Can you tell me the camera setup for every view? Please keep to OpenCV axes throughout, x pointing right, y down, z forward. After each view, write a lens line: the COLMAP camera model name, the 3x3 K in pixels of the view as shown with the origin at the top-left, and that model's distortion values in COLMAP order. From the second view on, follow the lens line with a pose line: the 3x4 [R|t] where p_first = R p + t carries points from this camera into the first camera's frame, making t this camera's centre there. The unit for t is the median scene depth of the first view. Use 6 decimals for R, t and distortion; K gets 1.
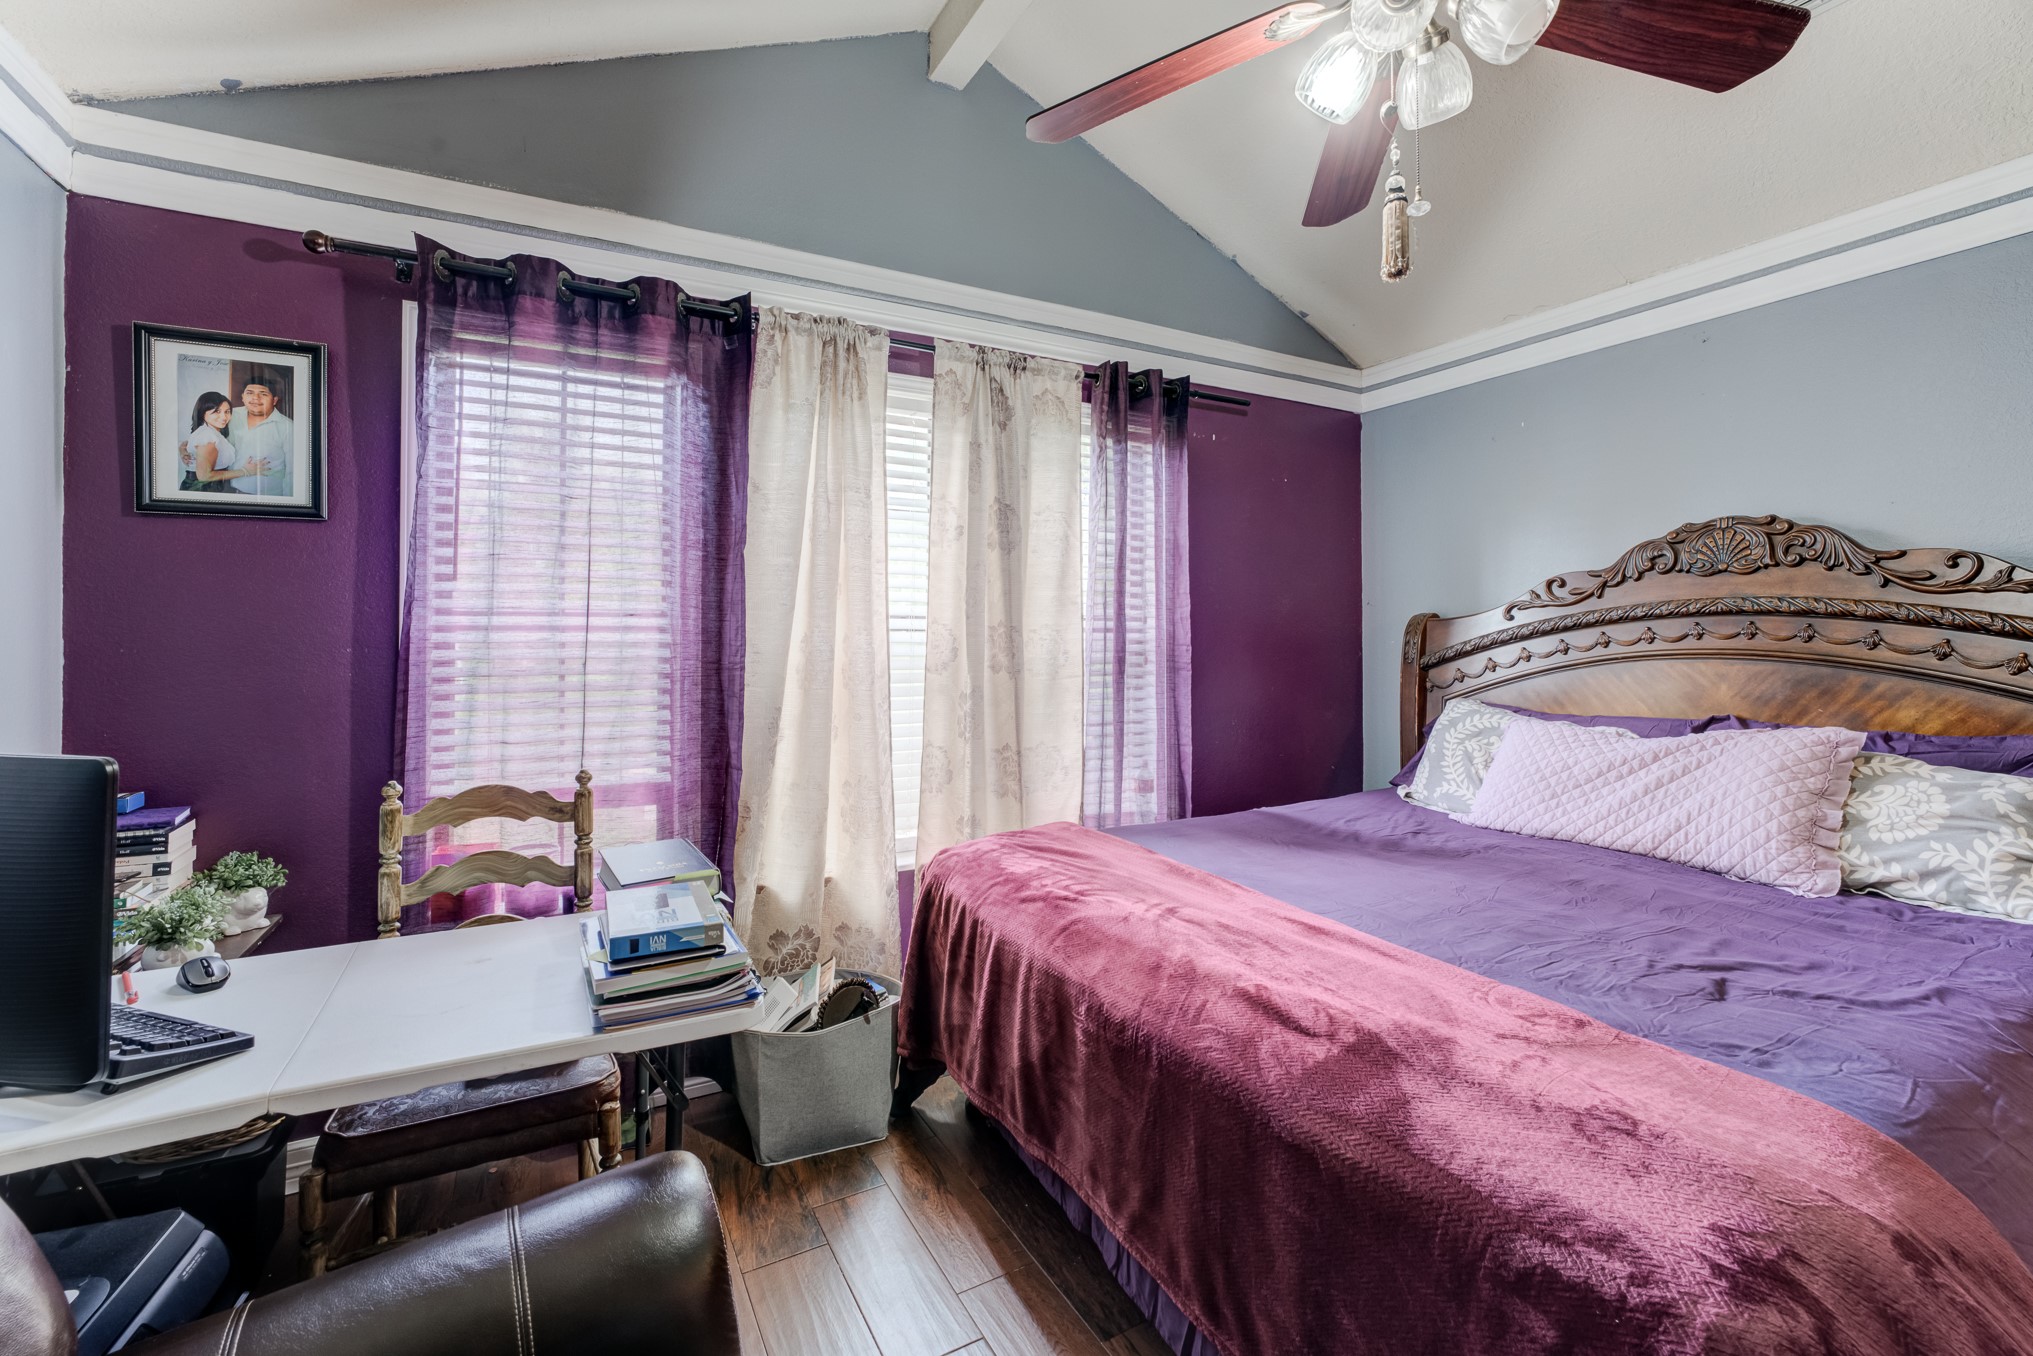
lens RADIAL K [[842.2, 0, 1006.1], [0, 842.2, 632.0], [0, 0, 1]] dist [-0.003282, -0.000254]
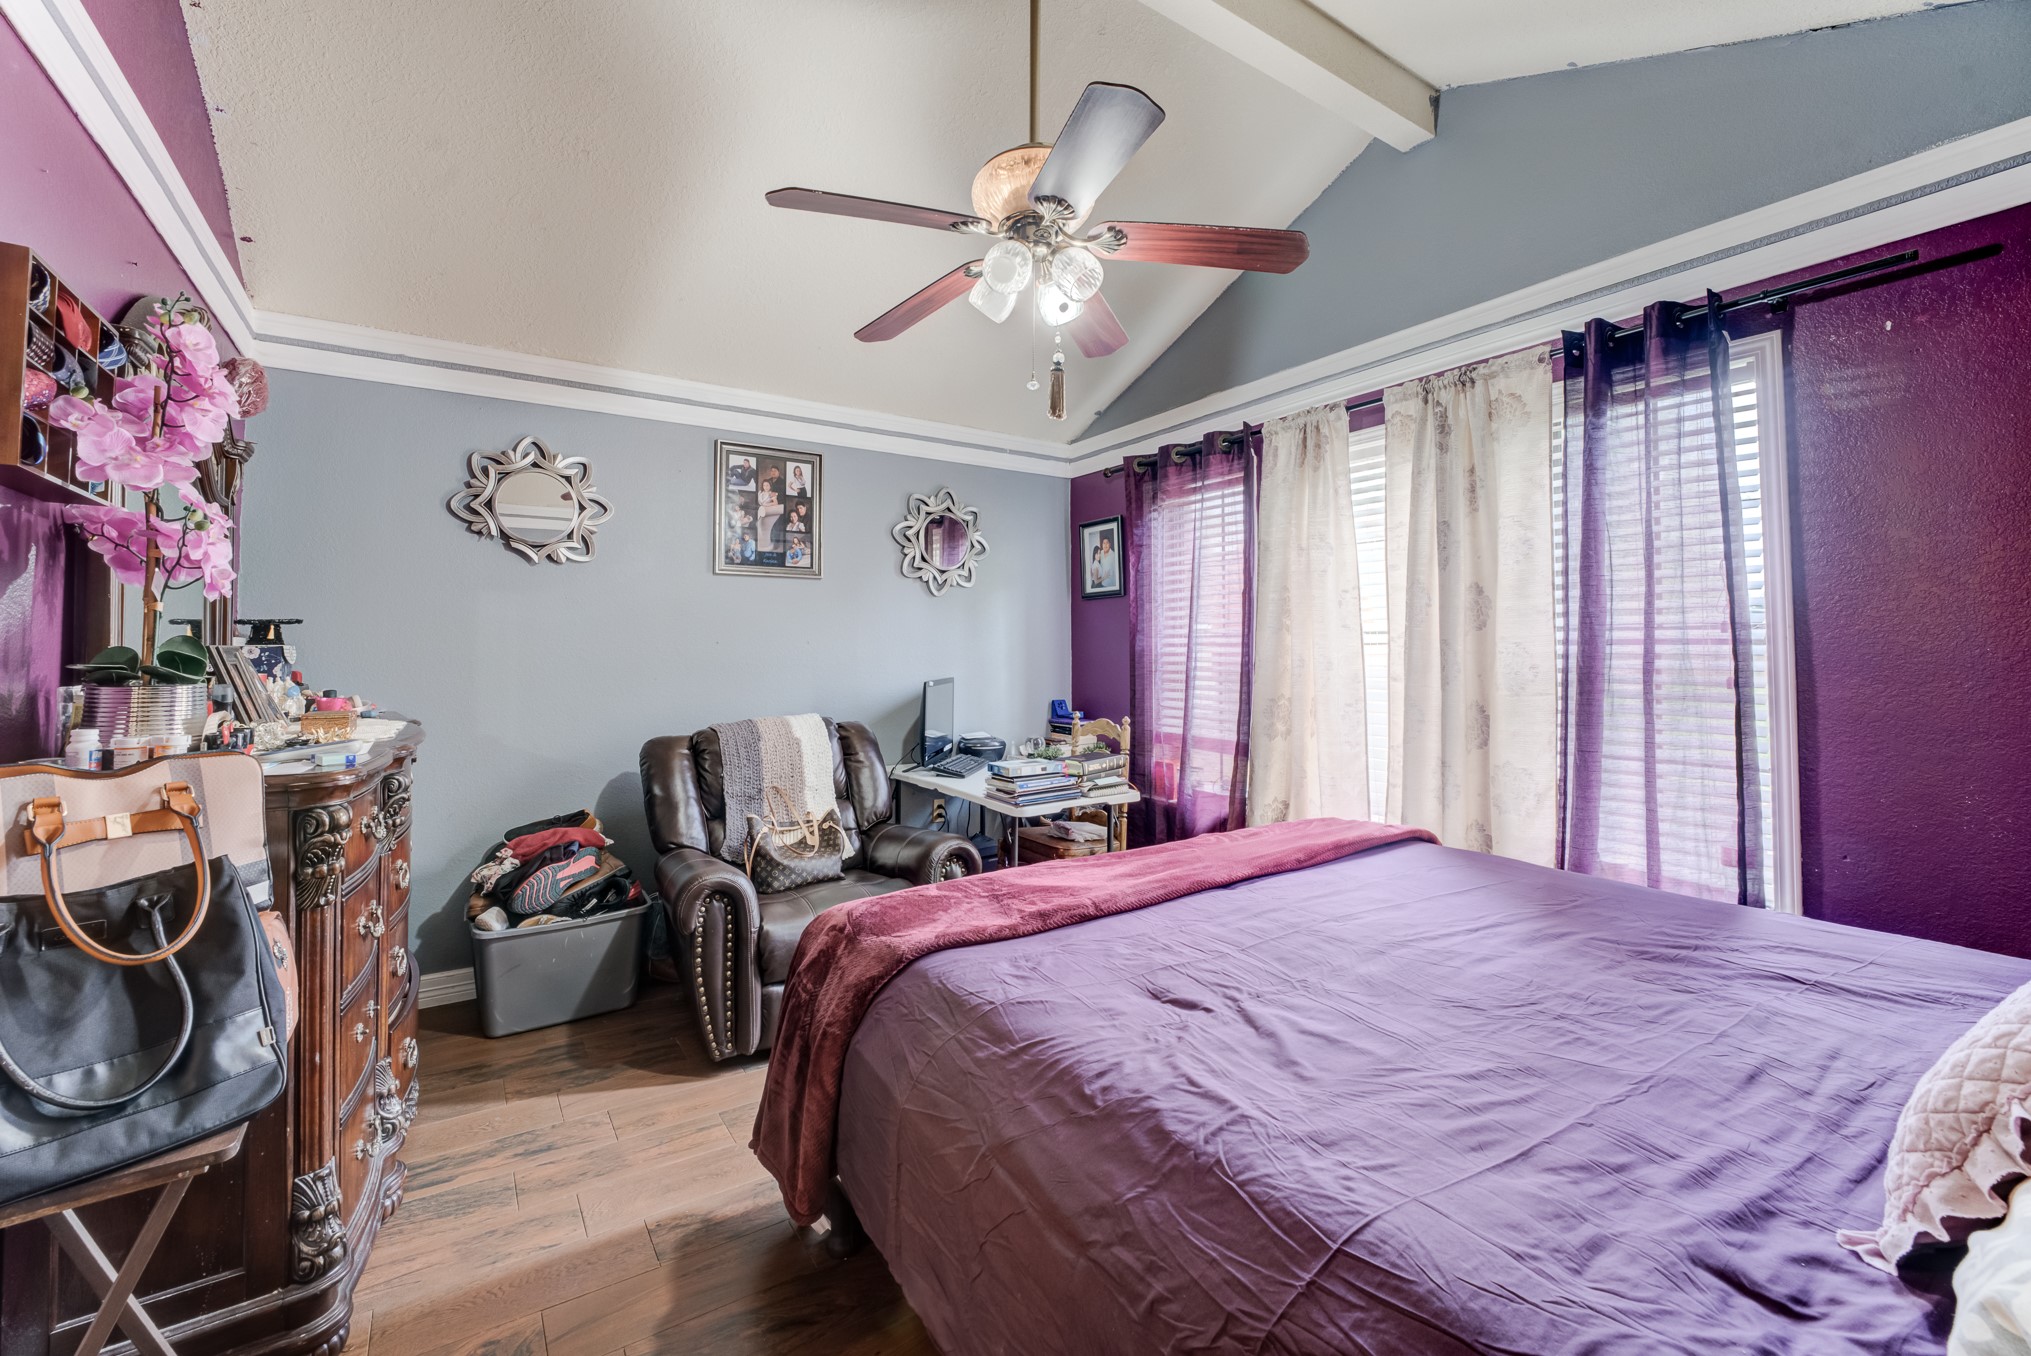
lens RADIAL K [[833.7, 0, 1011.5], [0, 833.7, 653.9], [0, 0, 1]] dist [-0.001207, -0.000160]
pose [[0.094318, 0.007879, -0.995511, 1.255451], [0.005490, 0.999949, 0.008435, -0.001086], [0.995527, -0.006261, 0.094269, 0.486180]]
